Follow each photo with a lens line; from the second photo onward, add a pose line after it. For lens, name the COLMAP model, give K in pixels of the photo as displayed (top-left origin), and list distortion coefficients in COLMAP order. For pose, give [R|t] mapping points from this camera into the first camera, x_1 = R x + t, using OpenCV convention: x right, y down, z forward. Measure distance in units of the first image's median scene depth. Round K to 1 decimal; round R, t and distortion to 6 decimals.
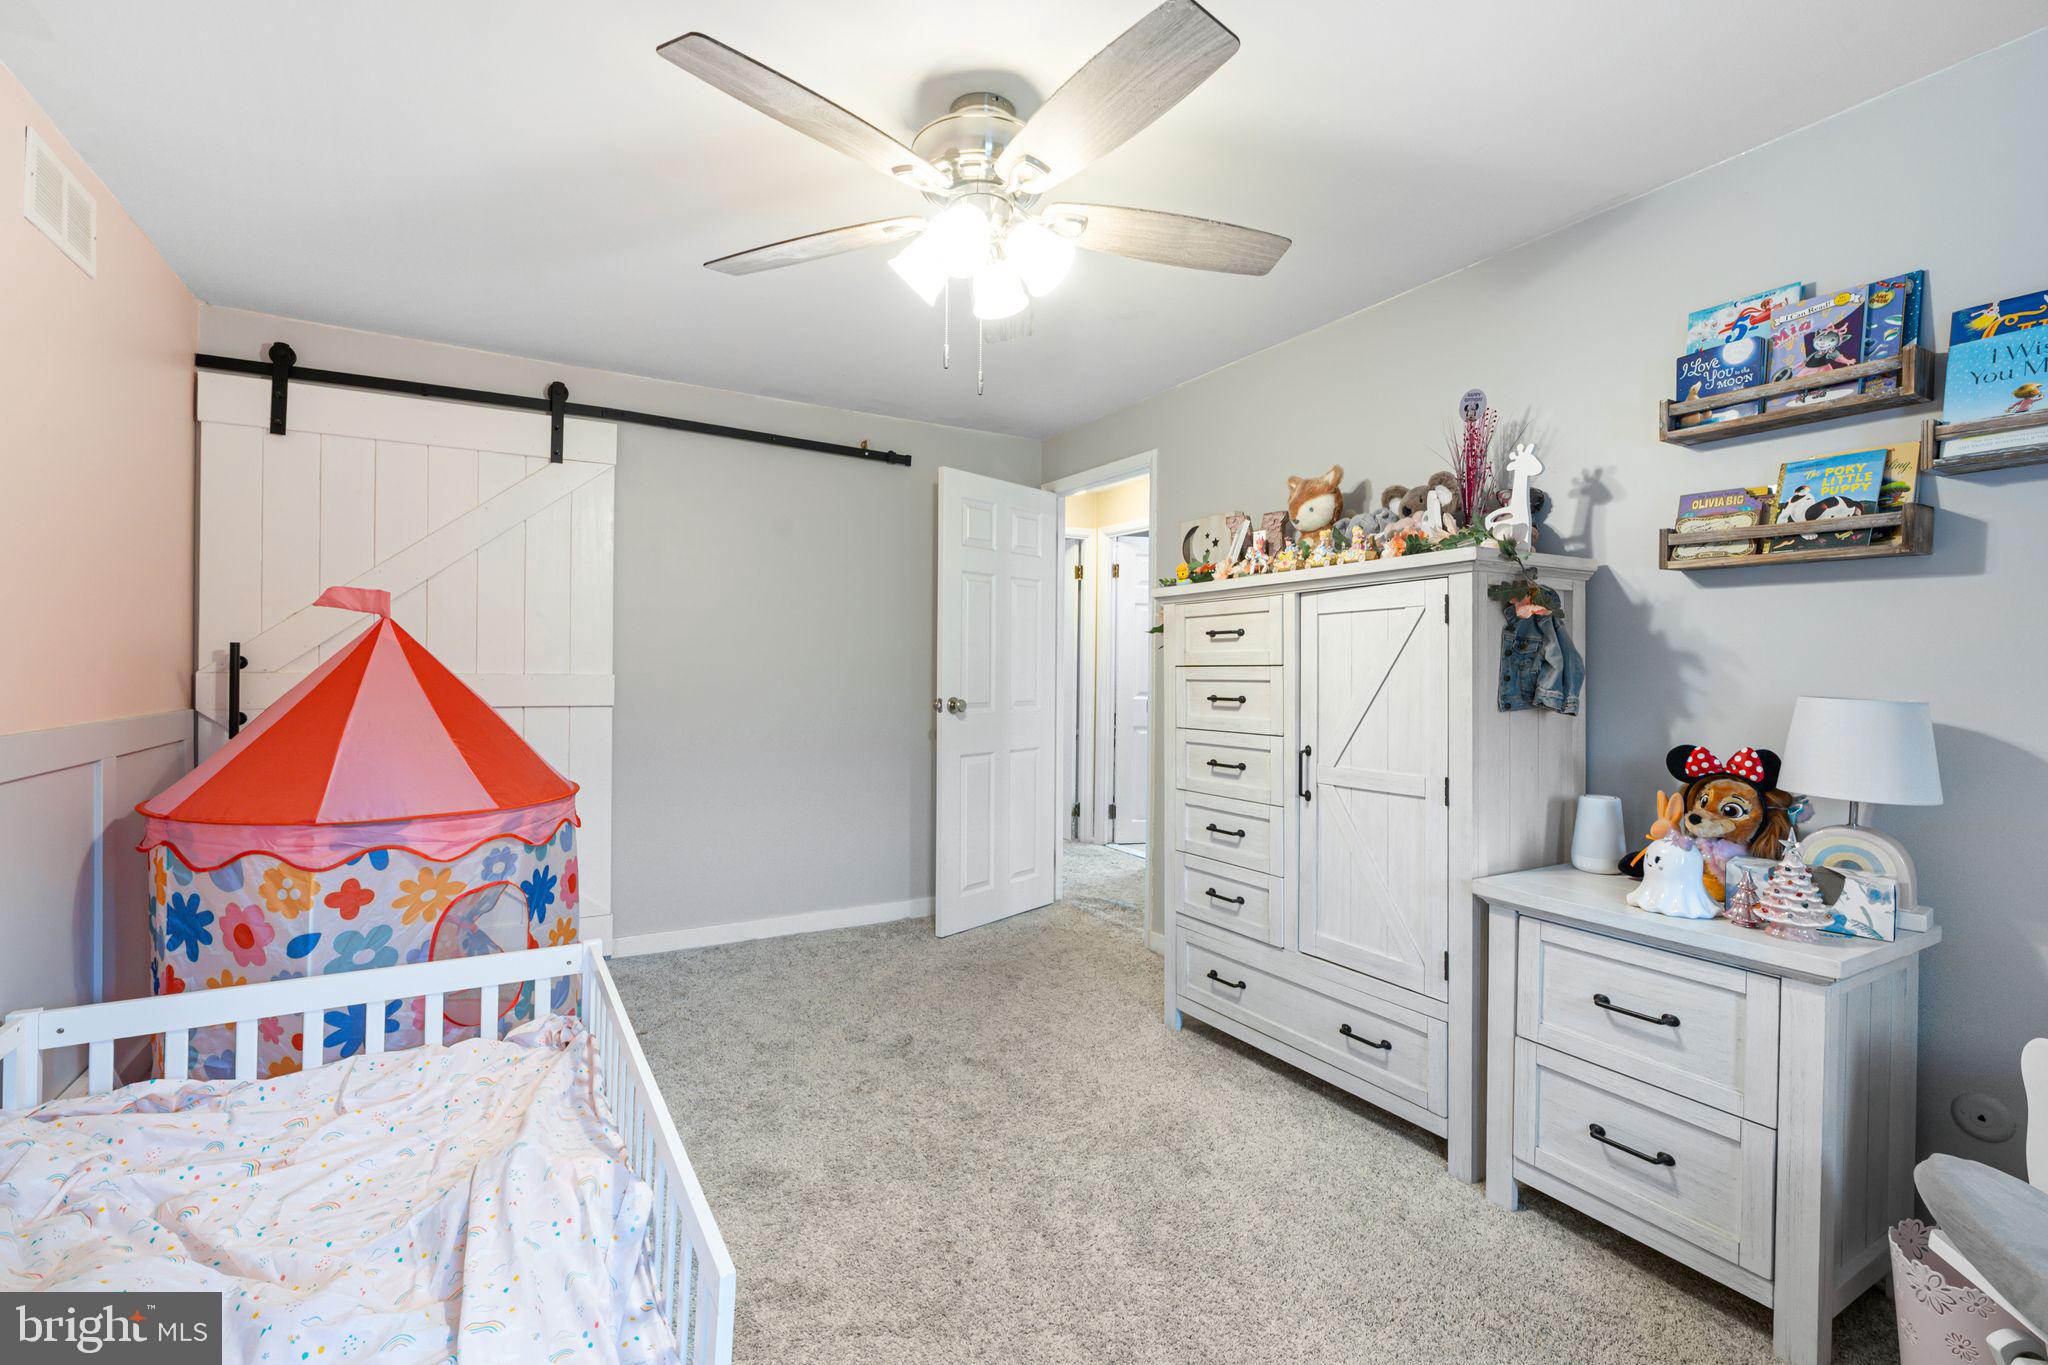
lens RADIAL K [[908.5, 0, 1025.7], [0, 908.5, 677.2], [0, 0, 1]] dist [-0.003428, 0.000596]
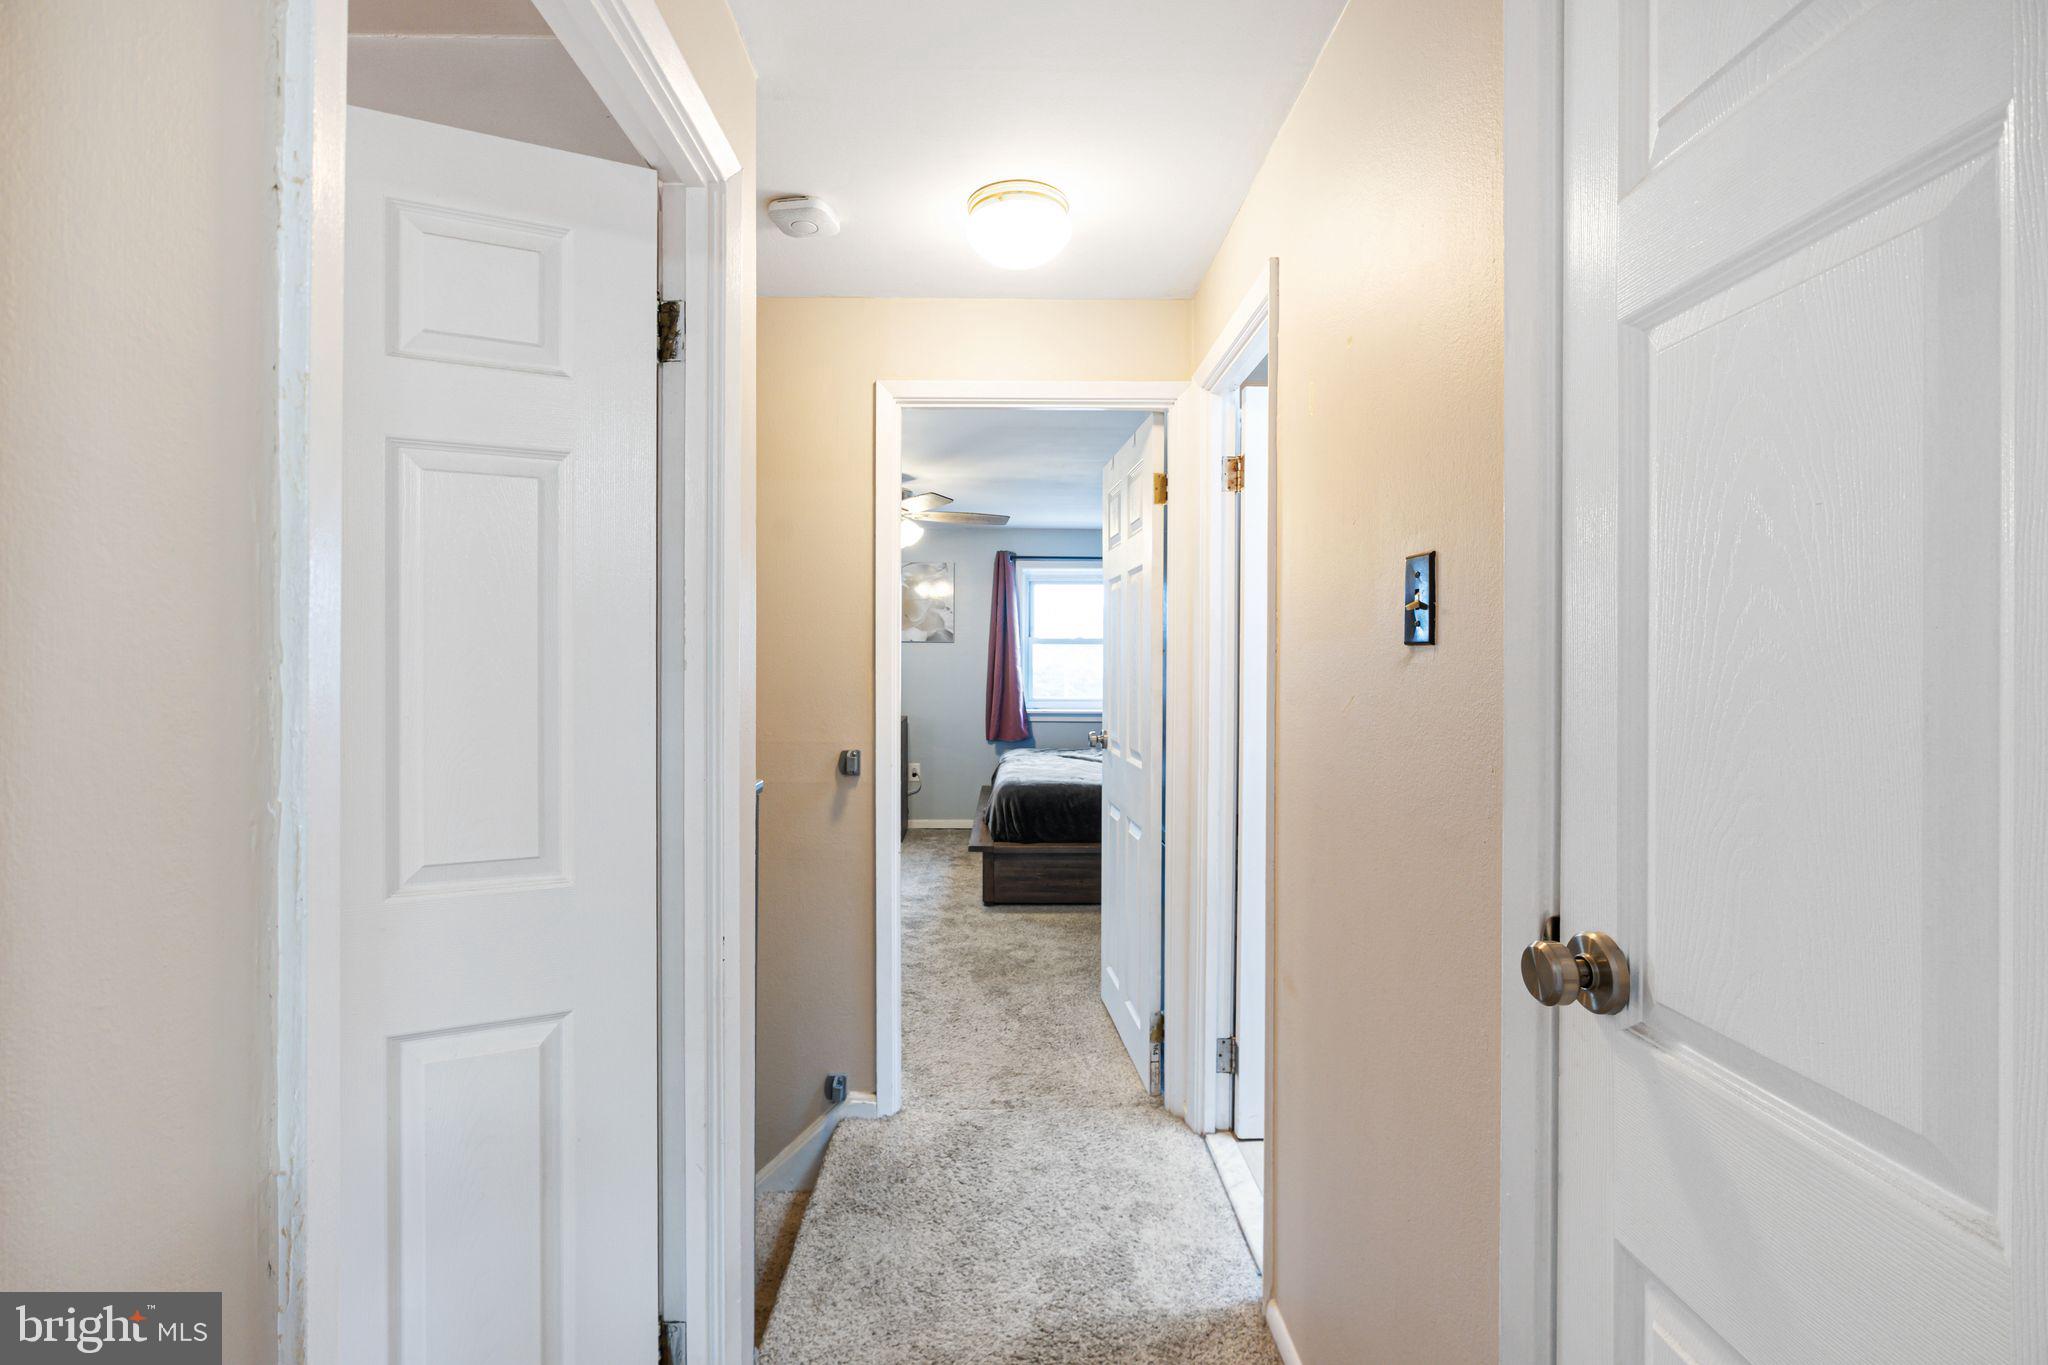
lens RADIAL K [[908.5, 0, 1022.7], [0, 908.5, 680.4], [0, 0, 1]] dist [-0.003428, 0.000596]
pose [[0.871888, -0.004962, -0.489681, 0.216106], [0.002476, 0.999981, -0.005725, -0.020648], [0.489700, 0.003779, 0.871883, 0.593423]]
